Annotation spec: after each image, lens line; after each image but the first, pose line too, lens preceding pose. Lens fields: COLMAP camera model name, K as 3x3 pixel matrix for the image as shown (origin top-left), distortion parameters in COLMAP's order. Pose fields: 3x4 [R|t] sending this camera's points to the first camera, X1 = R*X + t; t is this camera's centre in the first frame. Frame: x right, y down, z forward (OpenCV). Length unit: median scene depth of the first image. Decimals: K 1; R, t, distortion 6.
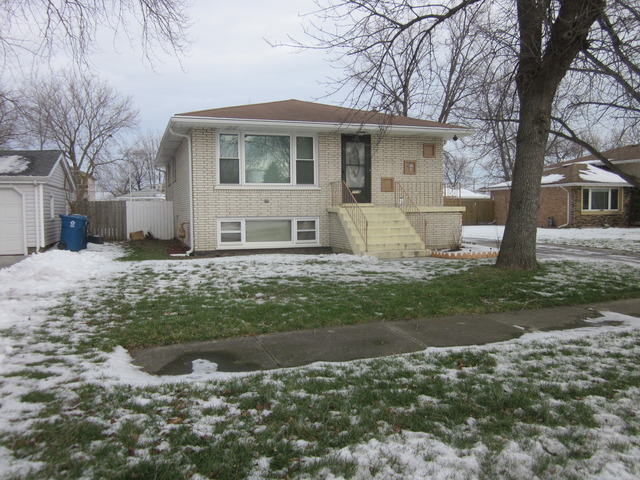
lens RADIAL K [[533.7, 0, 319.7], [0, 533.7, 229.8], [0, 0, 1]] dist [-0.053605, -0.002494]
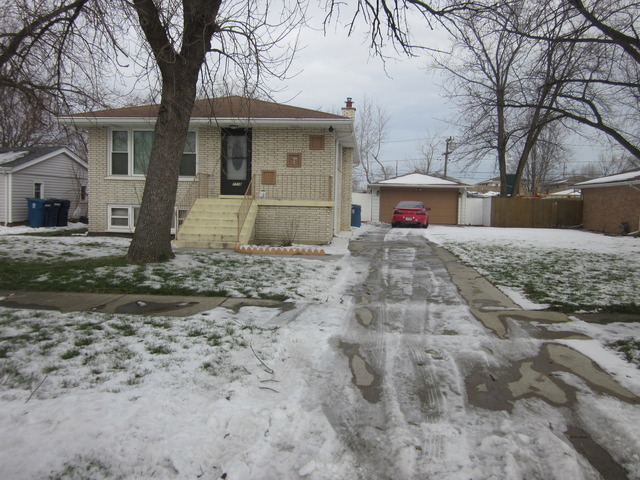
lens RADIAL K [[523.6, 0, 320.3], [0, 523.6, 226.5], [0, 0, 1]] dist [-0.039904, 0.001007]
pose [[0.915496, 0.049720, -0.399242, 0.658797], [-0.048241, 0.998741, 0.013757, -0.011310], [0.399423, 0.006665, 0.916742, 0.148558]]
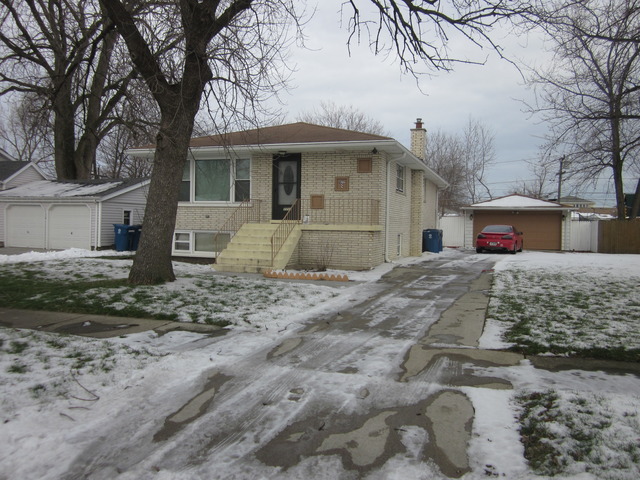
lens RADIAL K [[523.6, 0, 320.3], [0, 523.6, 226.5], [0, 0, 1]] dist [-0.039904, 0.001007]
pose [[0.793963, 0.024320, -0.607479, 0.780347], [-0.048339, 0.998561, -0.023201, -0.017368], [0.606041, 0.047786, 0.793997, 0.247104]]
